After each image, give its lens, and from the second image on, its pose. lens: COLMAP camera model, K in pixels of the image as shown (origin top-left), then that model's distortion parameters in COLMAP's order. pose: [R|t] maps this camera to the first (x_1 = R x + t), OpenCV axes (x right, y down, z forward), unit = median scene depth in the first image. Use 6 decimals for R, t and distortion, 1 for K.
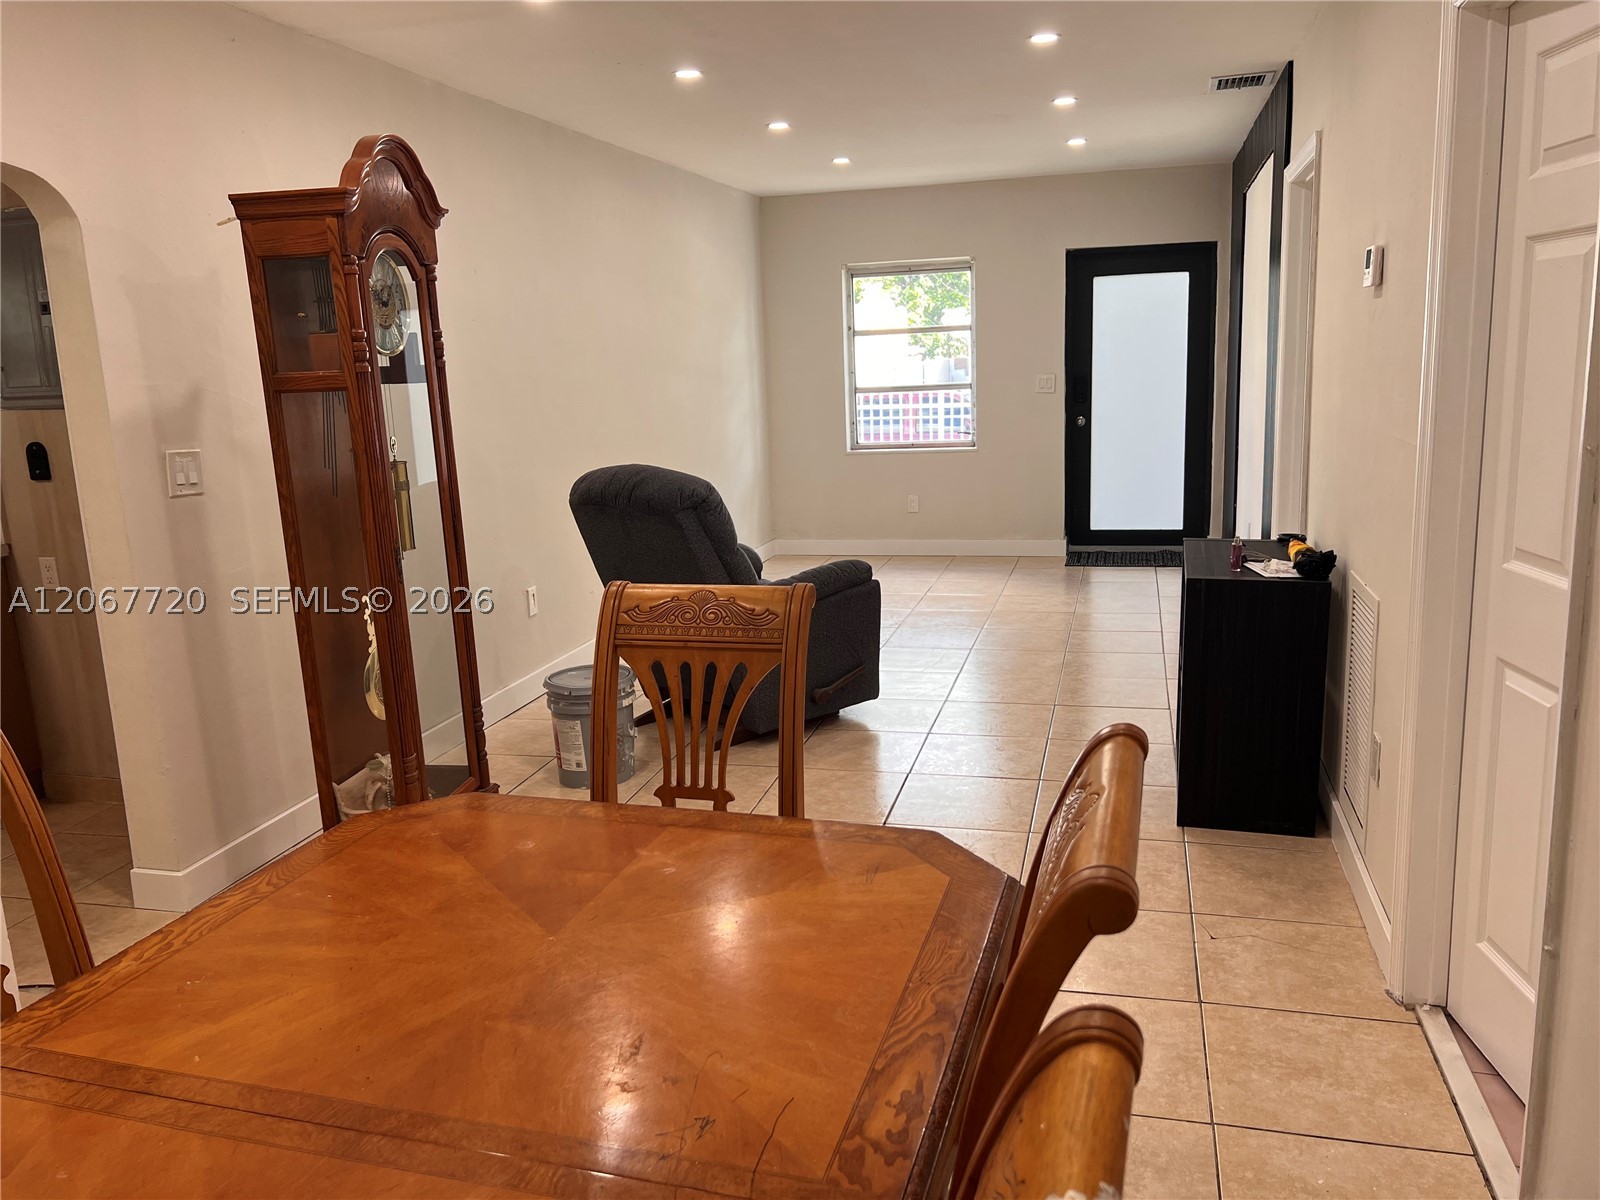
lens RADIAL K [[1197.6, 0, 788.2], [0, 1197.6, 600.7], [0, 0, 1]] dist [-0.004172, -0.003646]
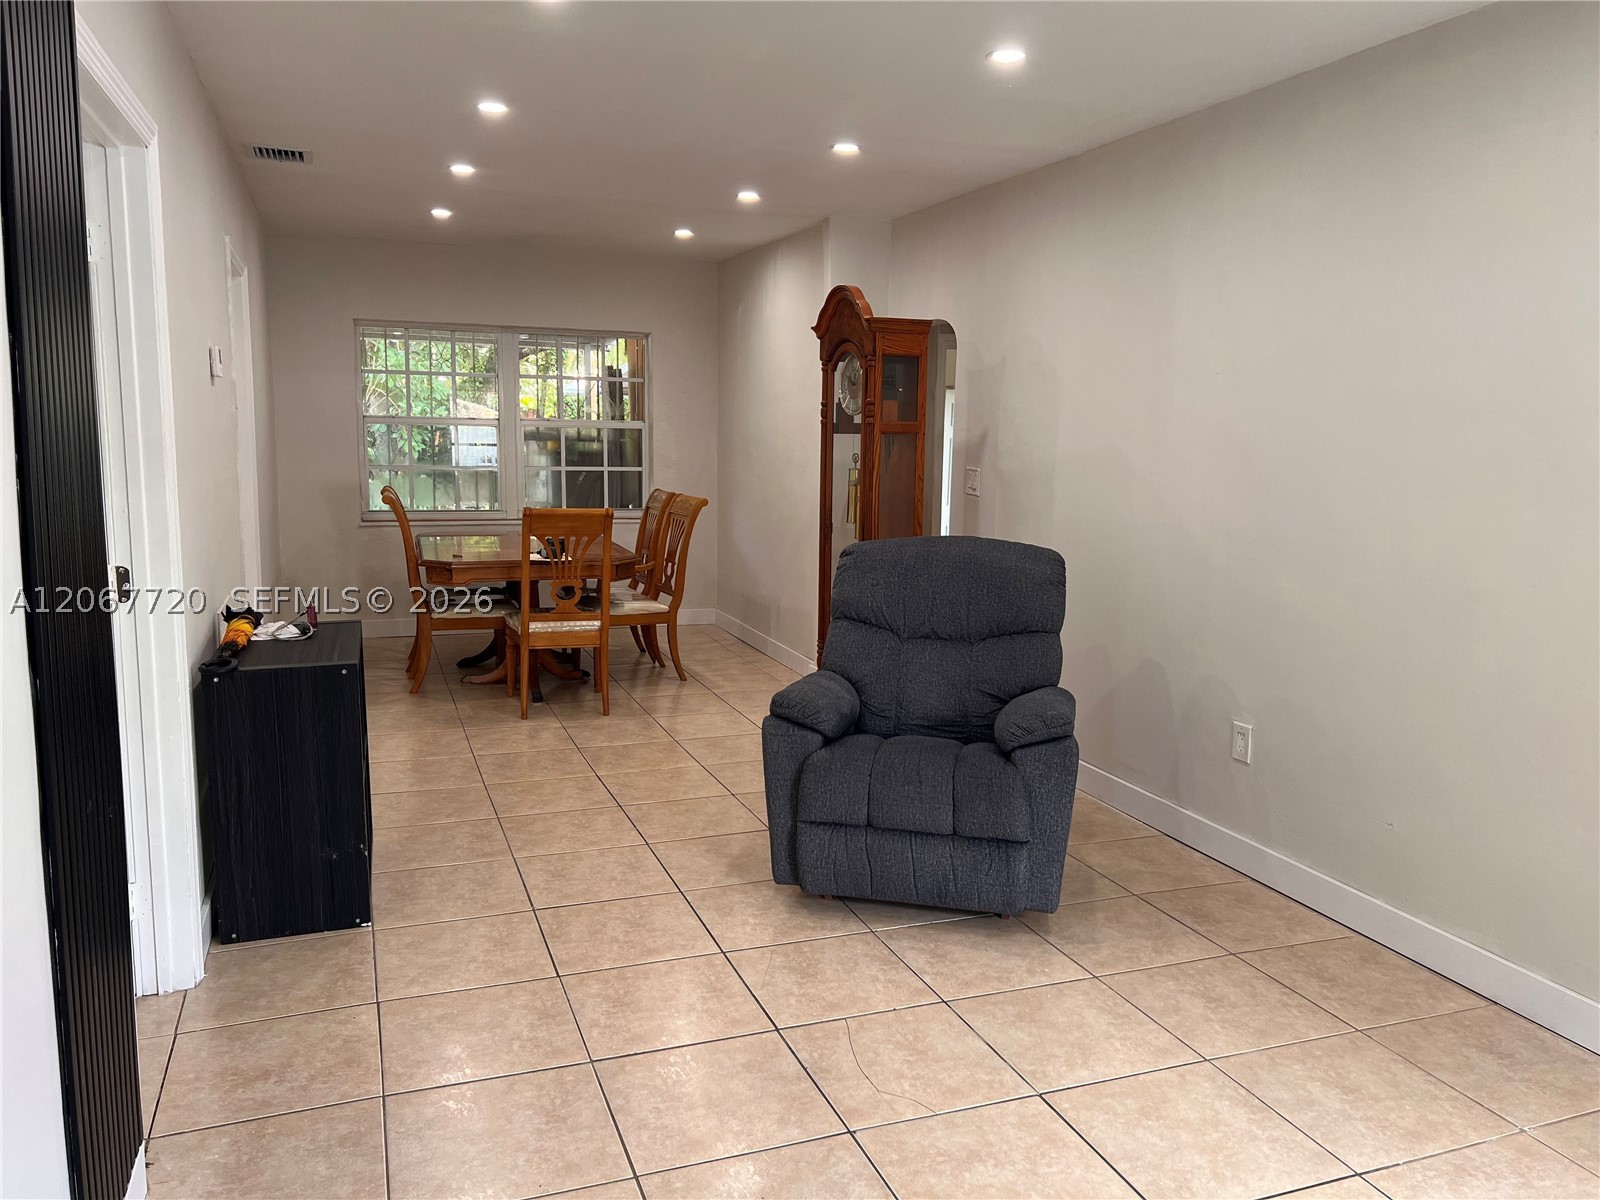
lens RADIAL K [[1197.6, 0, 798.9], [0, 1197.6, 597.7], [0, 0, 1]] dist [-0.004172, -0.003646]
pose [[-0.806657, 0.112833, -0.580149, 0.280098], [-0.101813, 0.940403, 0.324463, -0.193415], [0.582184, 0.320797, -0.747095, 0.884701]]
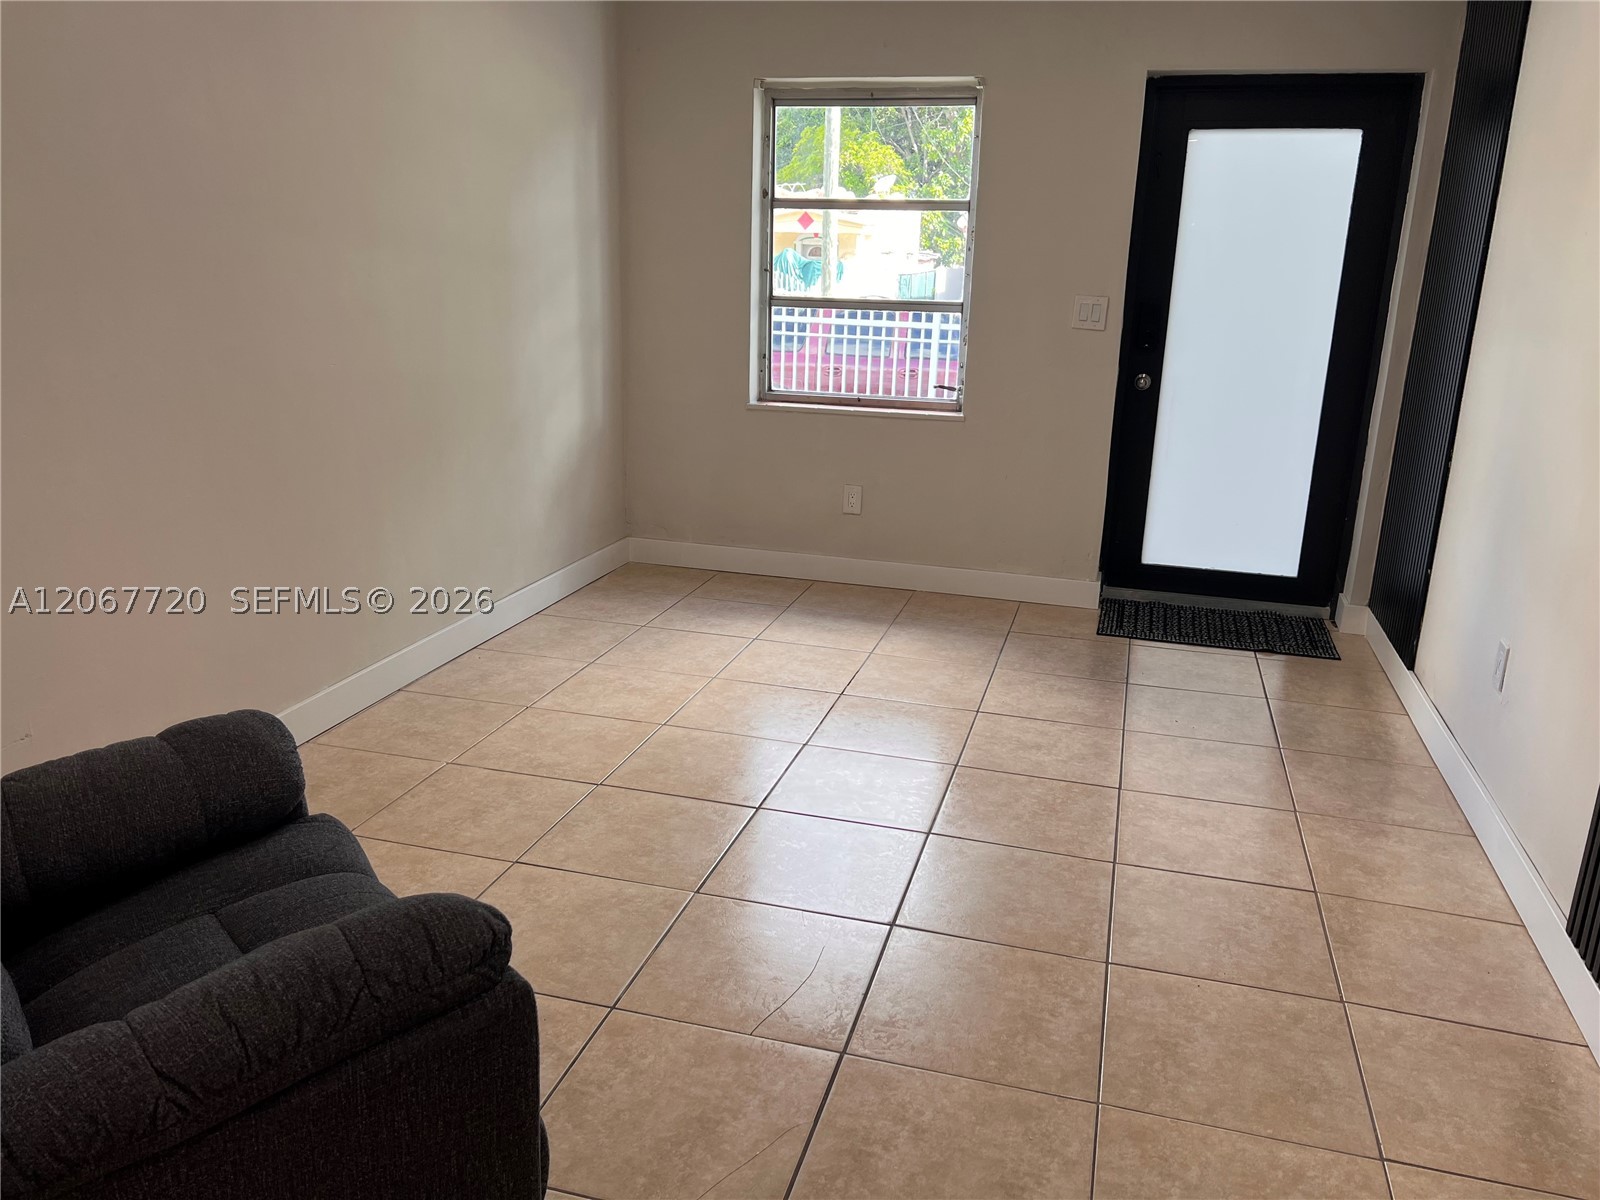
lens RADIAL K [[1197.6, 0, 812.2], [0, 1197.6, 597.5], [0, 0, 1]] dist [-0.004172, -0.003646]
pose [[0.997641, 0.064994, 0.022098, 0.075203], [-0.066506, 0.994851, 0.076471, -0.077504], [-0.017014, -0.077760, 0.996827, 0.402120]]
